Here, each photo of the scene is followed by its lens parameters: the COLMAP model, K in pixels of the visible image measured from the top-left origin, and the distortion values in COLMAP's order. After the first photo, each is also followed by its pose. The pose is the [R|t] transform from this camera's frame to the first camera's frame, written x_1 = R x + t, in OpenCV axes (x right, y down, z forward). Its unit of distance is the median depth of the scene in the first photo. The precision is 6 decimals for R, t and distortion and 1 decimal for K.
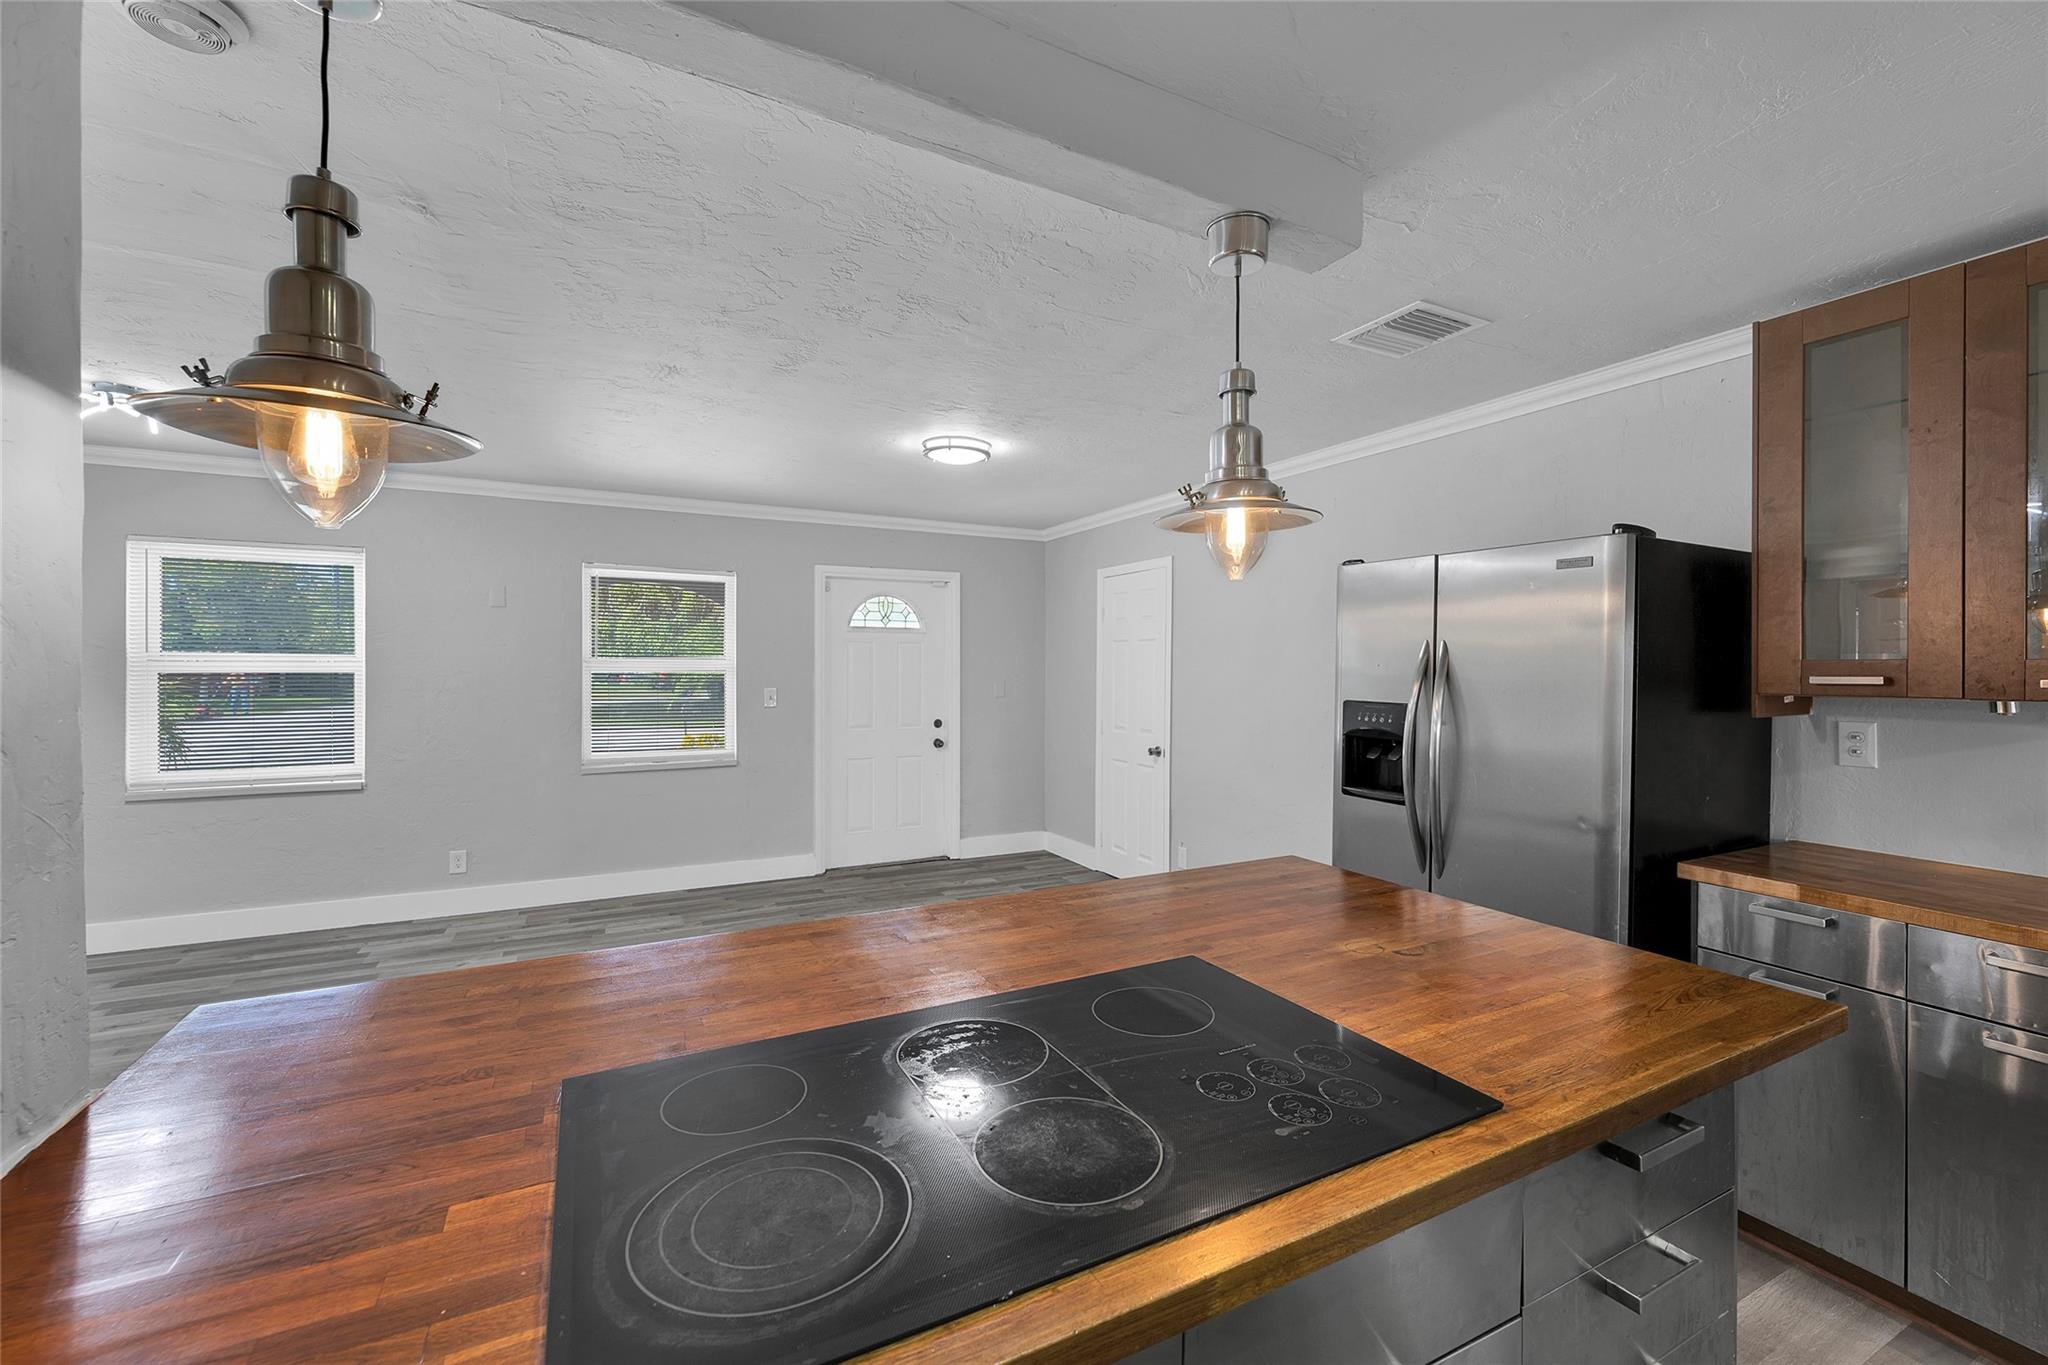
lens RADIAL K [[848.6, 0, 1030.1], [0, 848.6, 667.9], [0, 0, 1]] dist [0.001138, 0.000105]
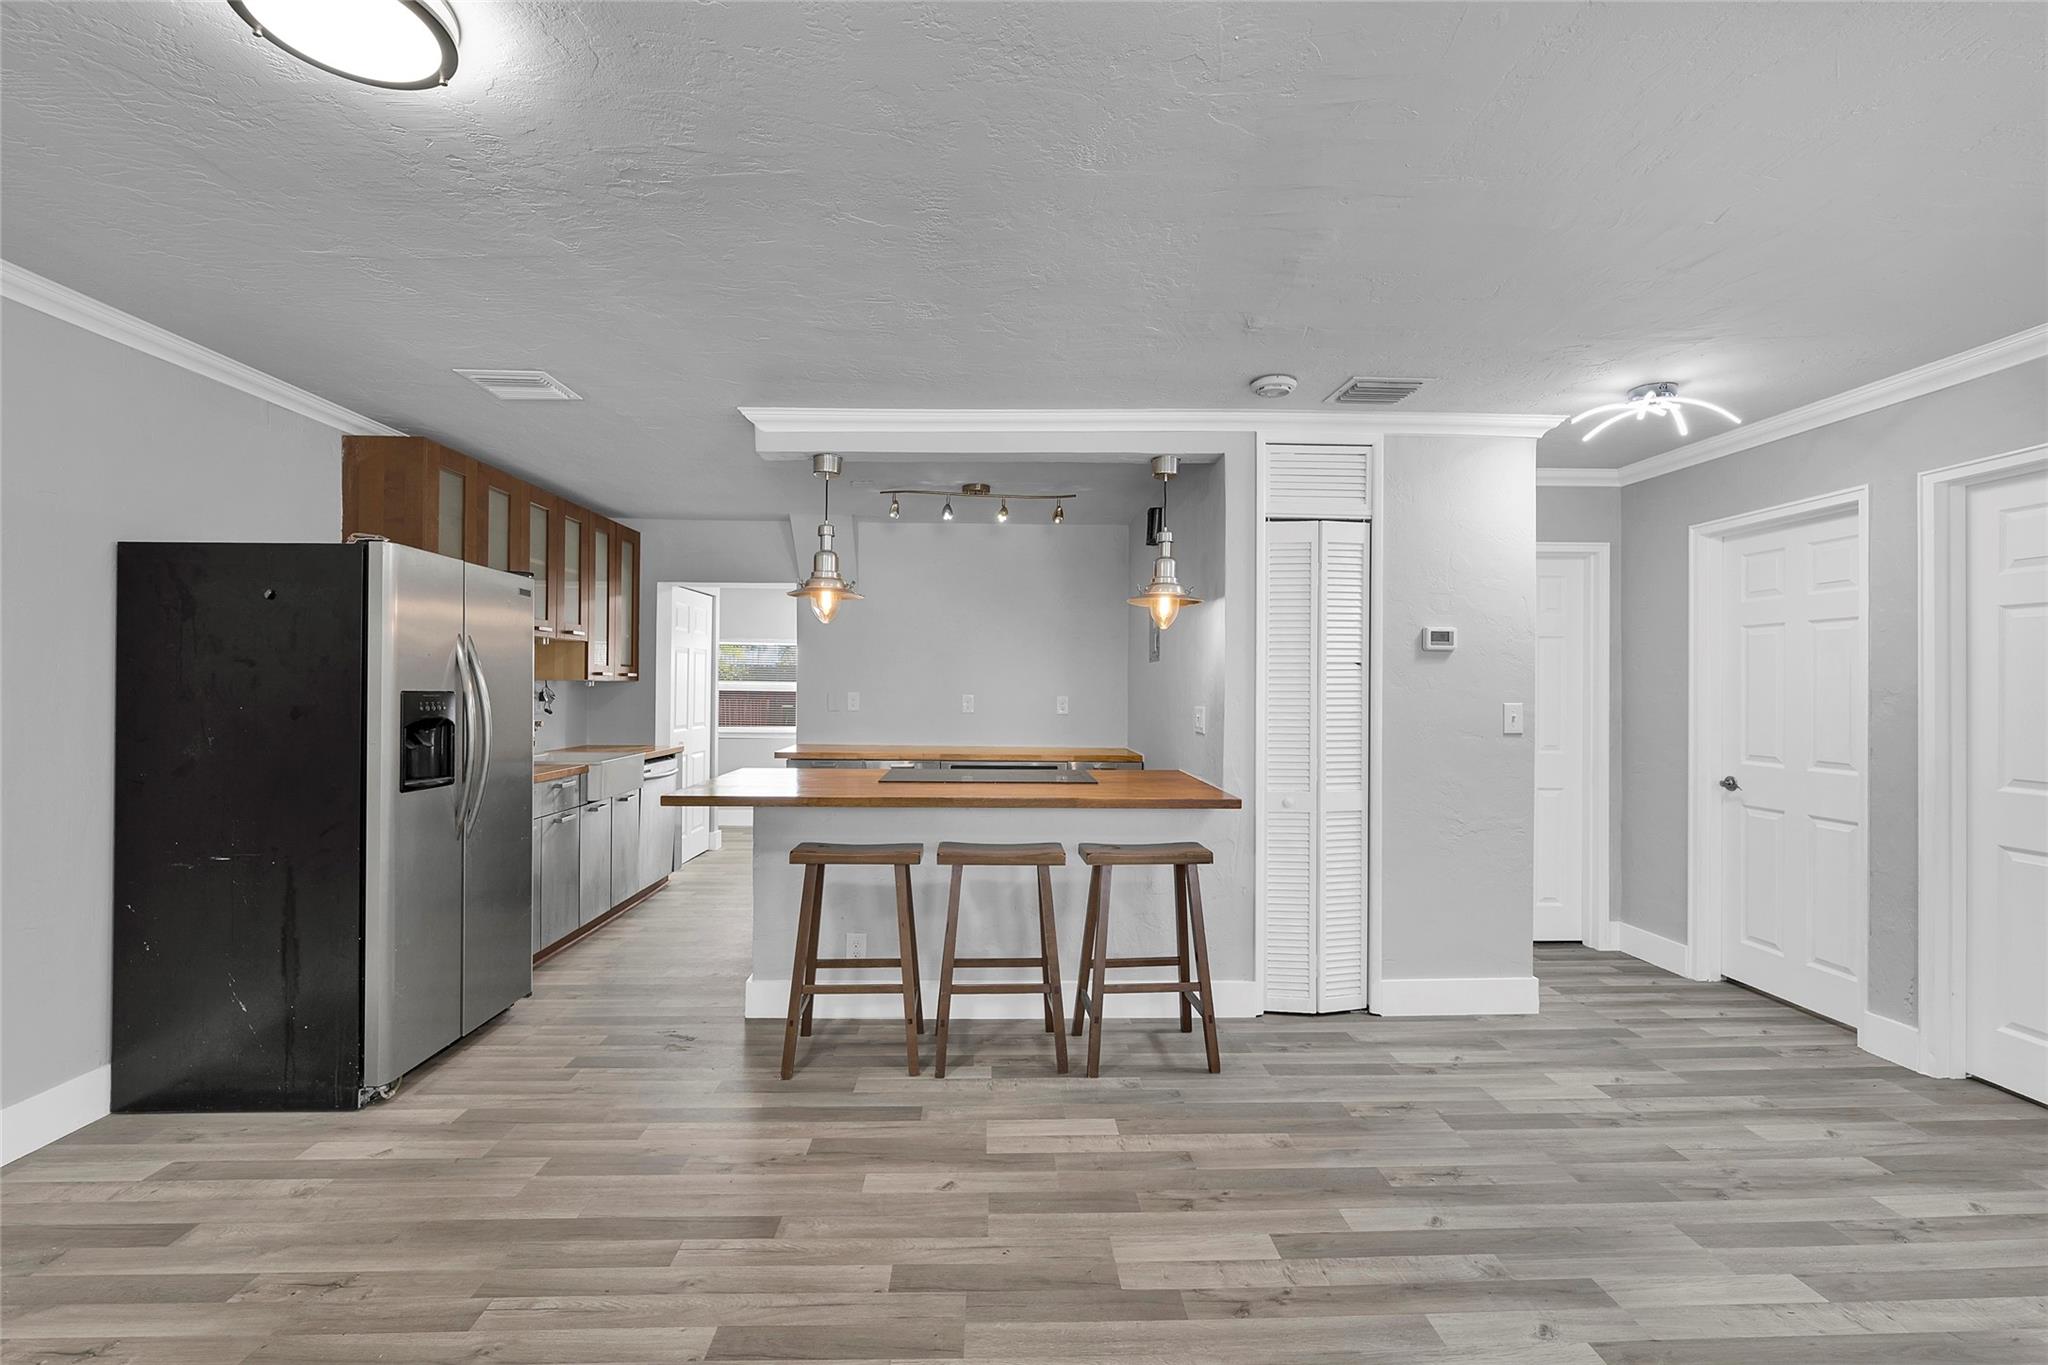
lens RADIAL K [[894.7, 0, 1025.4], [0, 894.7, 687.9], [0, 0, 1]] dist [-0.002851, -0.000134]
pose [[-0.905313, -0.012203, 0.424569, -0.754684], [-0.011796, 0.999924, 0.003588, 0.027428], [-0.424581, -0.001760, -0.905388, 1.835874]]
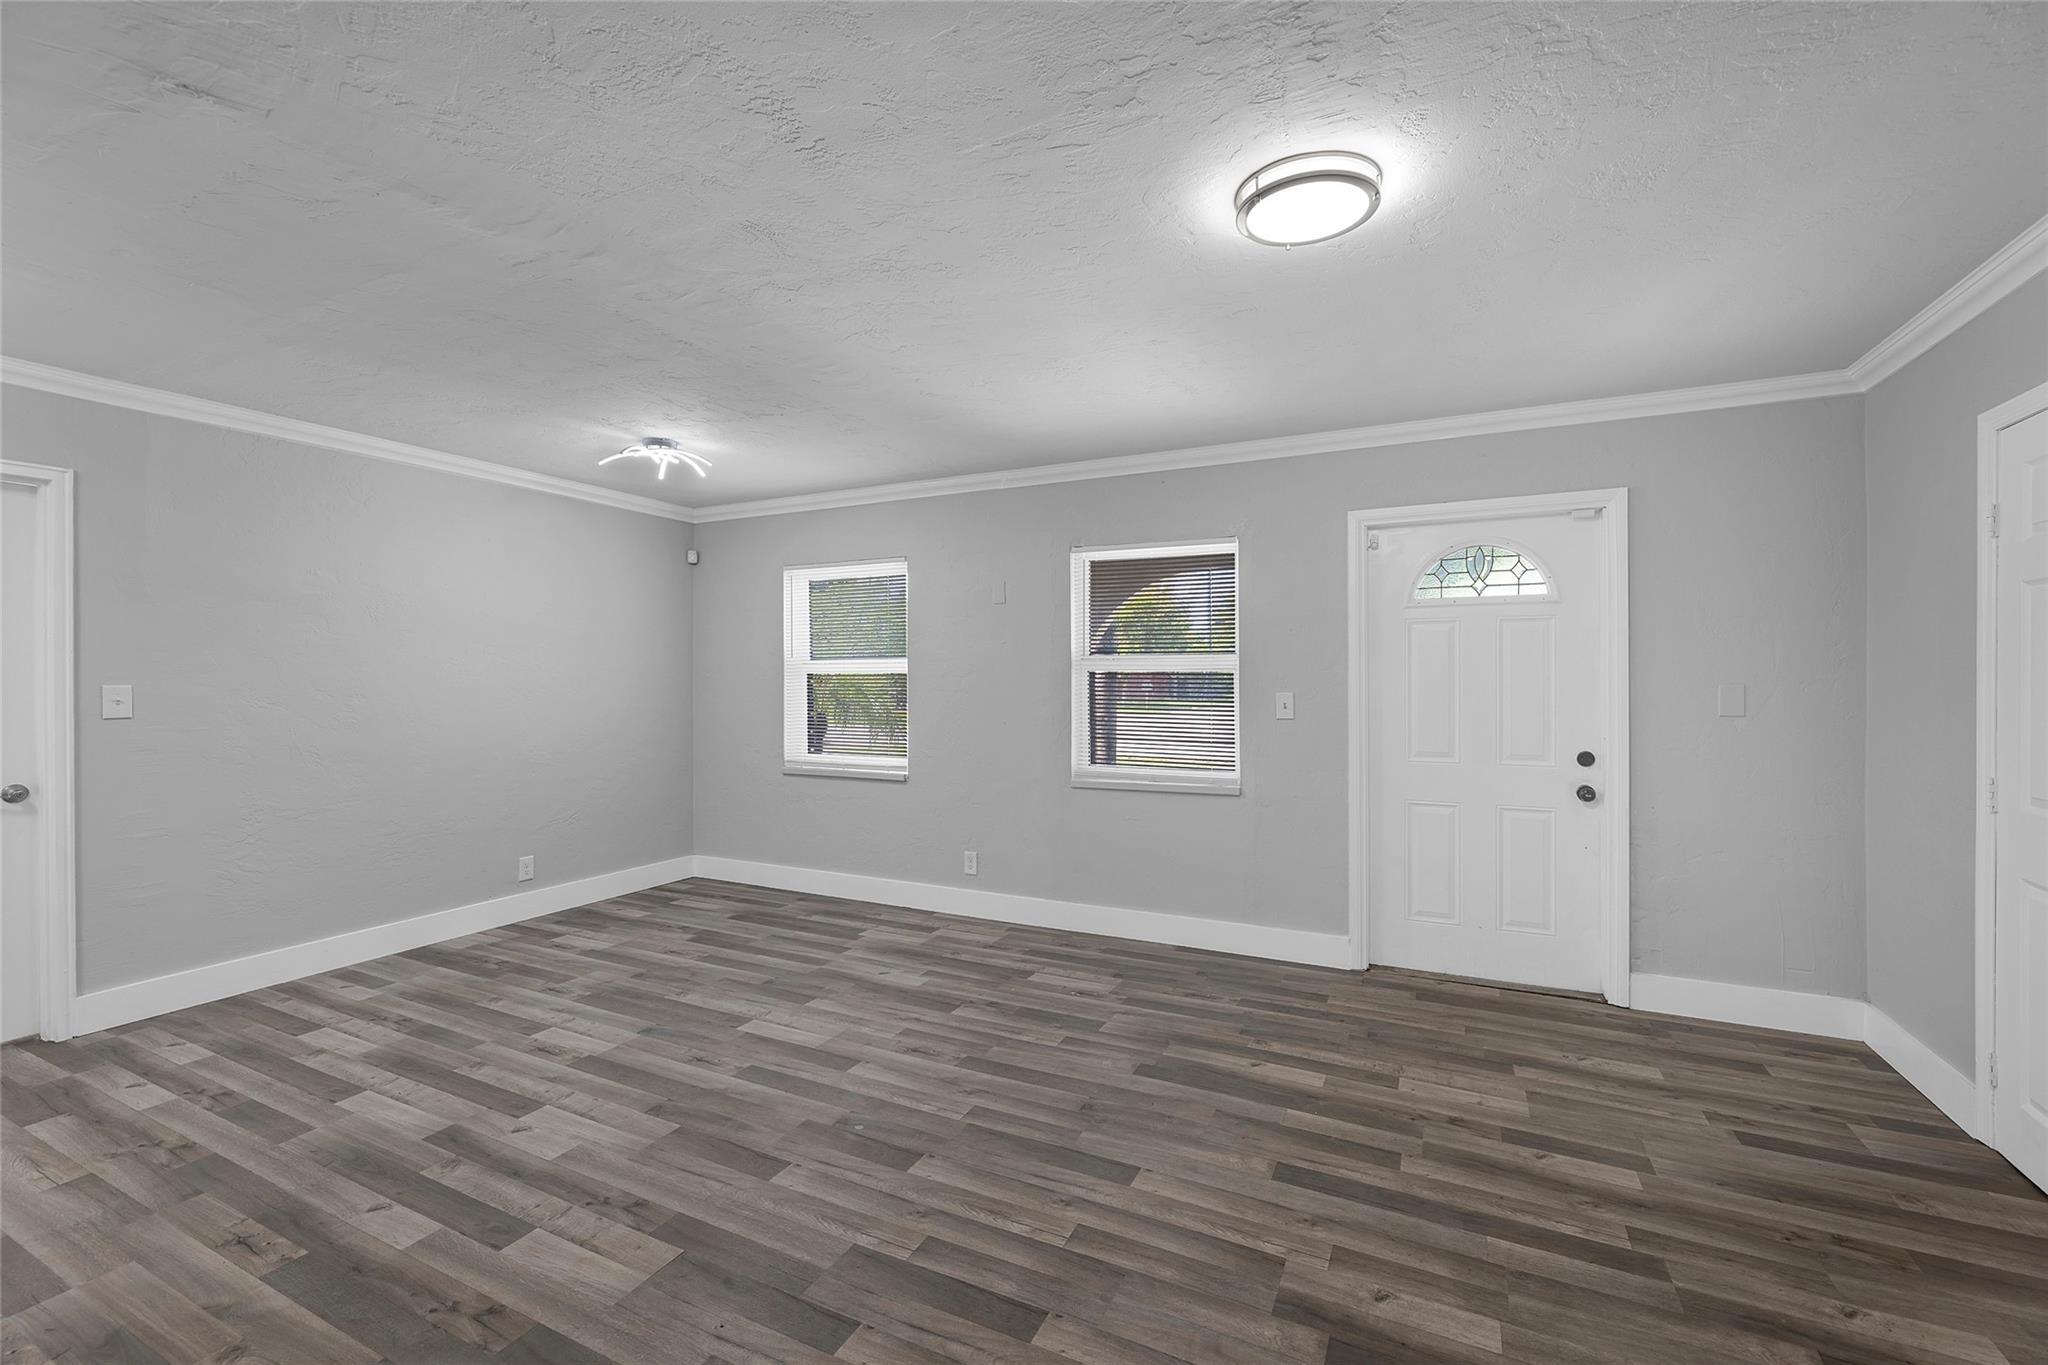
lens RADIAL K [[848.6, 0, 1021.9], [0, 848.6, 681.1], [0, 0, 1]] dist [0.001138, 0.000105]
pose [[0.590903, -0.001000, -0.806742, 0.316019], [0.003635, 0.999992, 0.001423, 0.026674], [0.806734, -0.003774, 0.590902, 0.880479]]
